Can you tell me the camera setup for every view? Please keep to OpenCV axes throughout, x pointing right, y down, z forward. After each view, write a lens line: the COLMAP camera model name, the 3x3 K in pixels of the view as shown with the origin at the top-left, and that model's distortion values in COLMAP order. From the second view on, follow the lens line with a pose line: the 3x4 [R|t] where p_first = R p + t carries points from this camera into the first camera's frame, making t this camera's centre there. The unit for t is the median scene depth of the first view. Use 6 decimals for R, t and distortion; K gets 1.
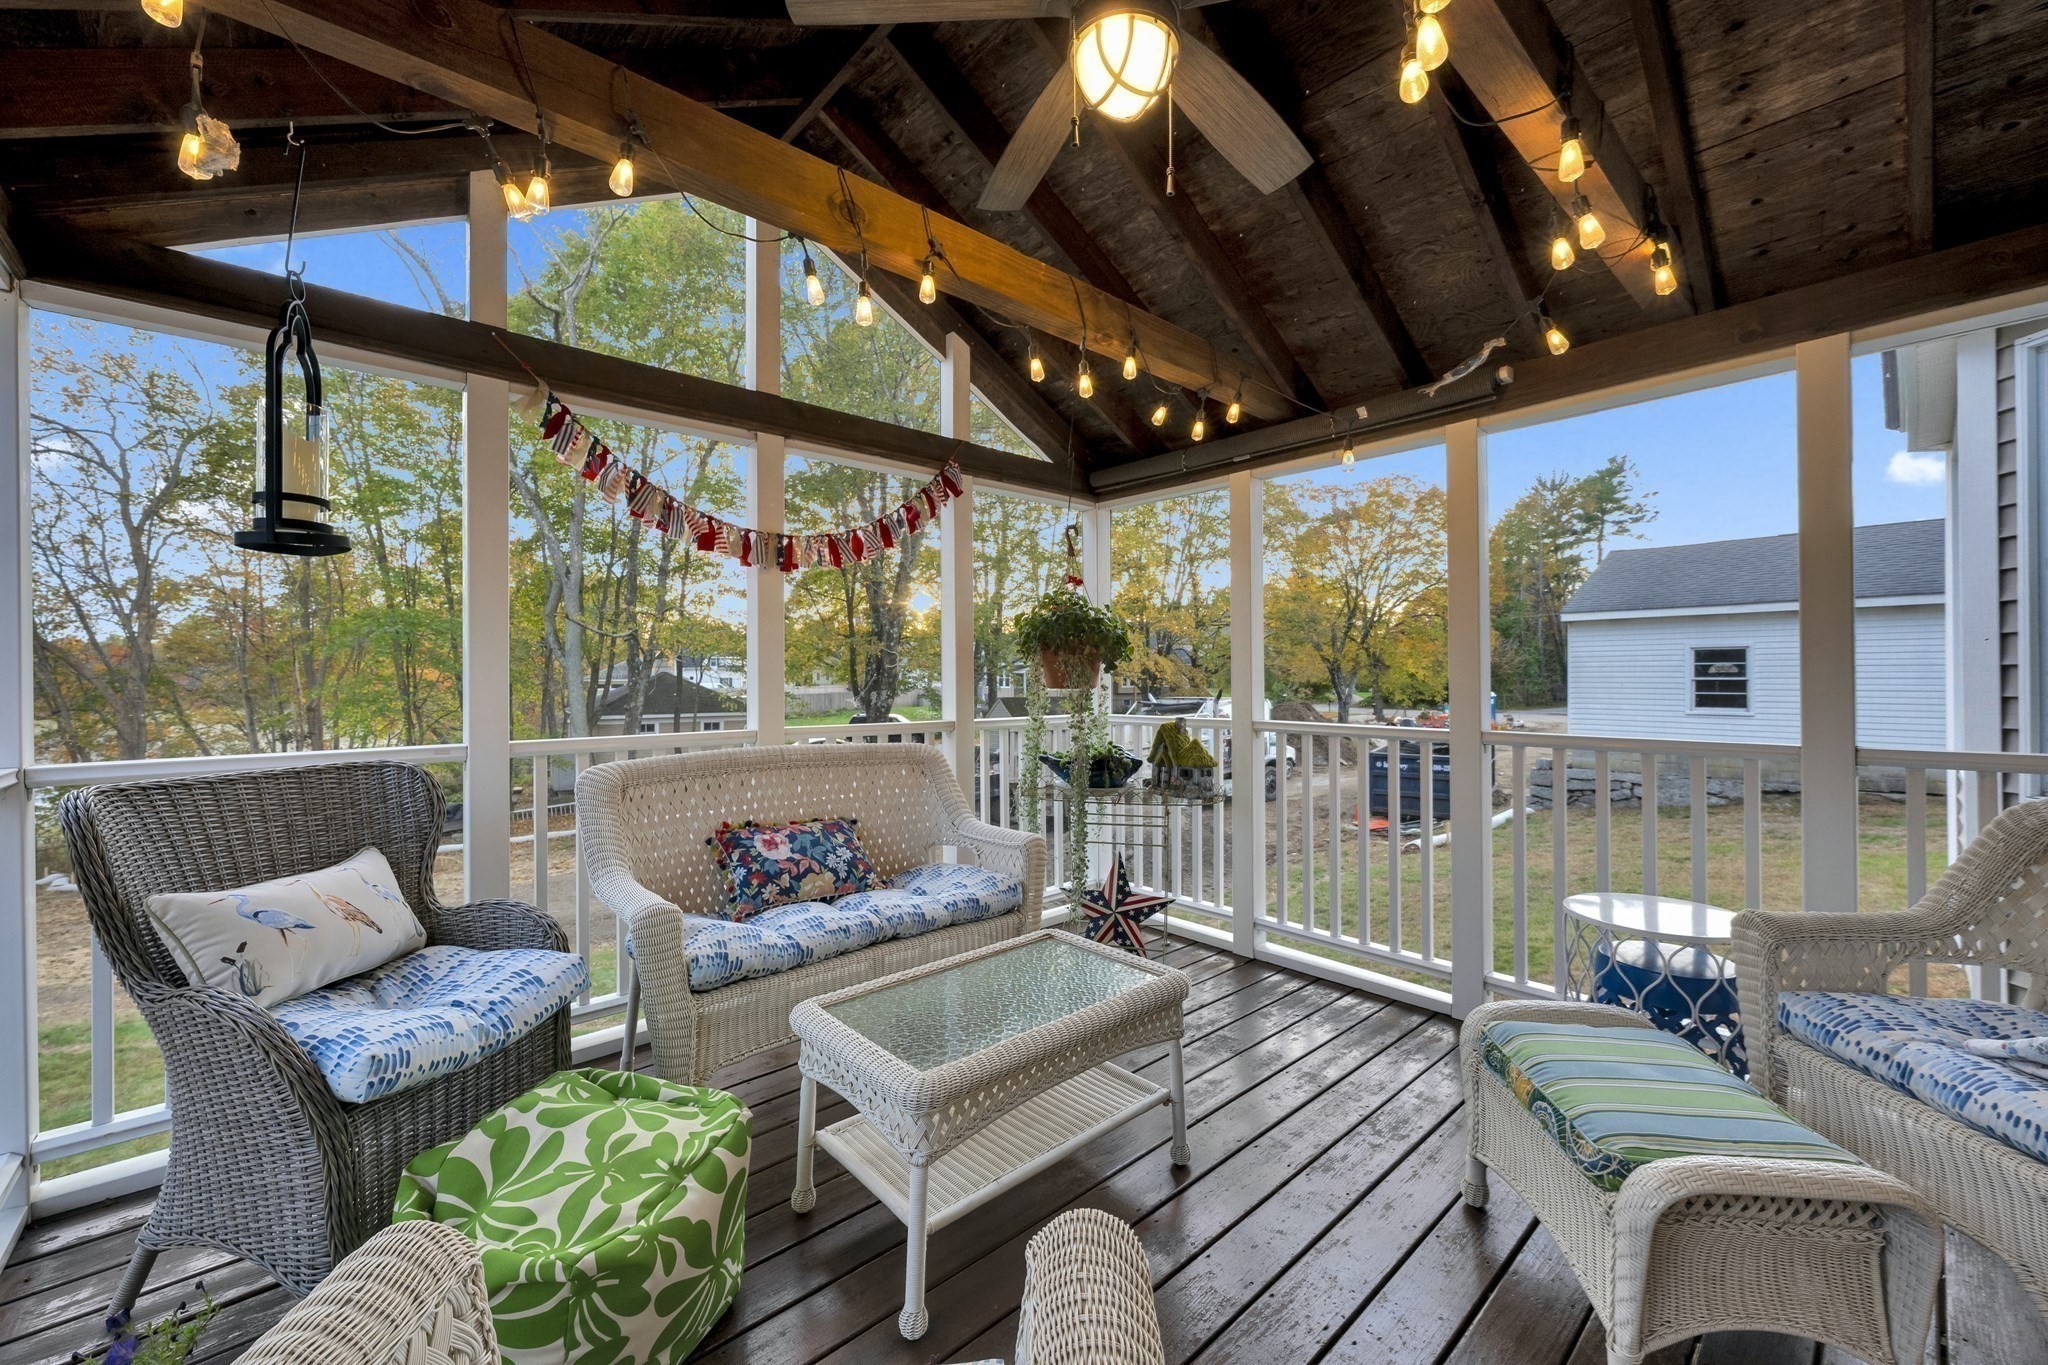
lens RADIAL K [[822.5, 0, 1024.0], [0, 822.5, 682.5], [0, 0, 1]] dist [0.000641, -0.000049]
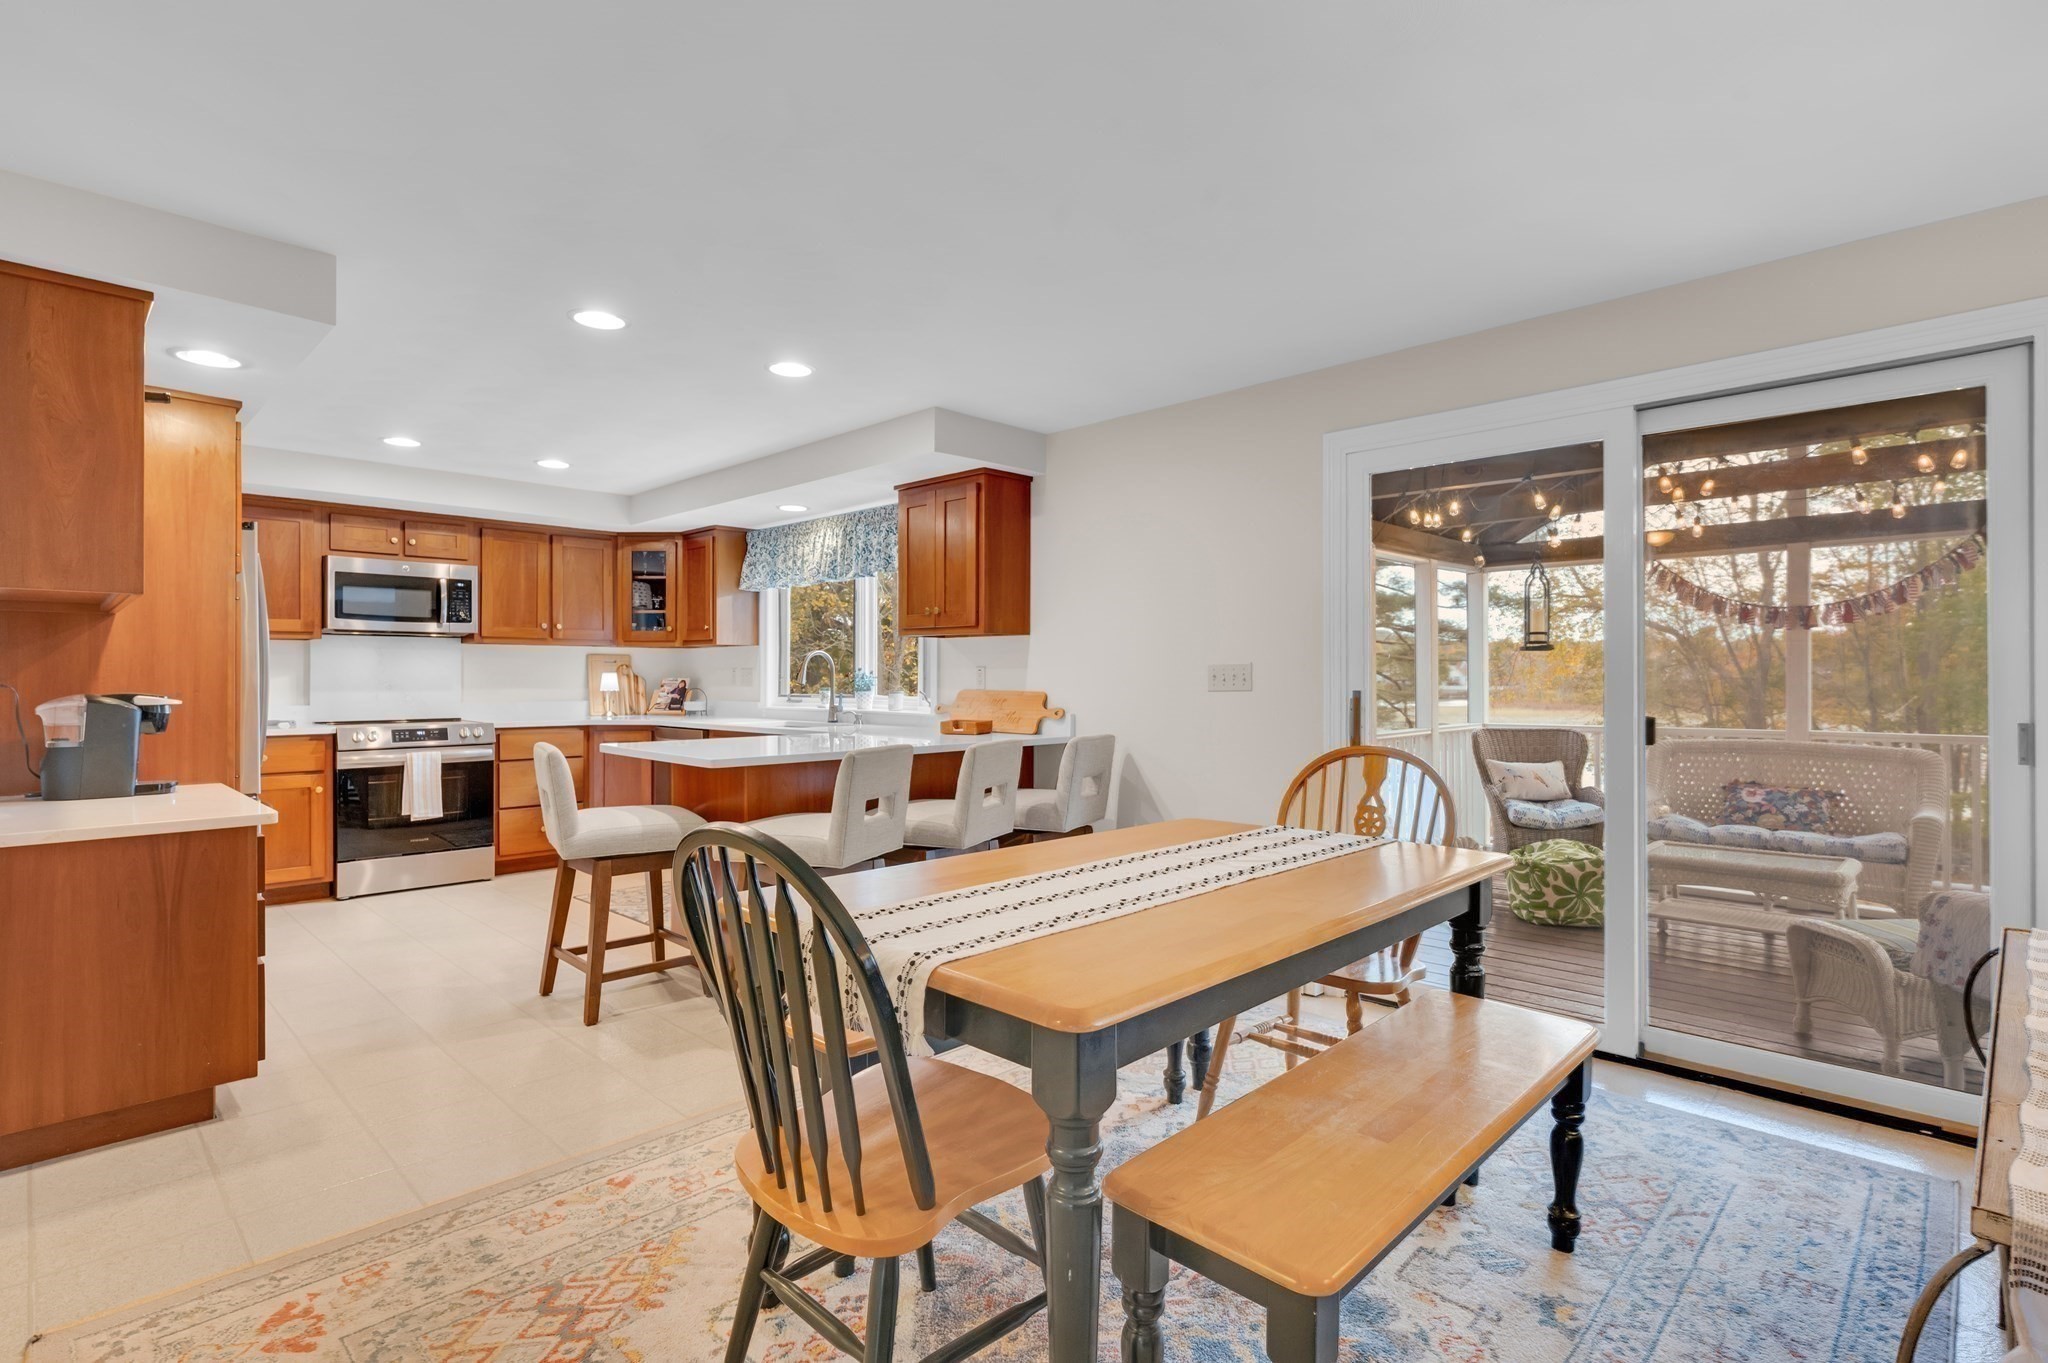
lens RADIAL K [[954.9, 0, 1032.4], [0, 954.9, 663.2], [0, 0, 1]] dist [-0.001951, -0.000524]
pose [[0.067917, -0.008256, -0.997657, 2.190264], [-0.006972, 0.999937, -0.008749, -0.073763], [0.997667, 0.007549, 0.067855, -0.920065]]
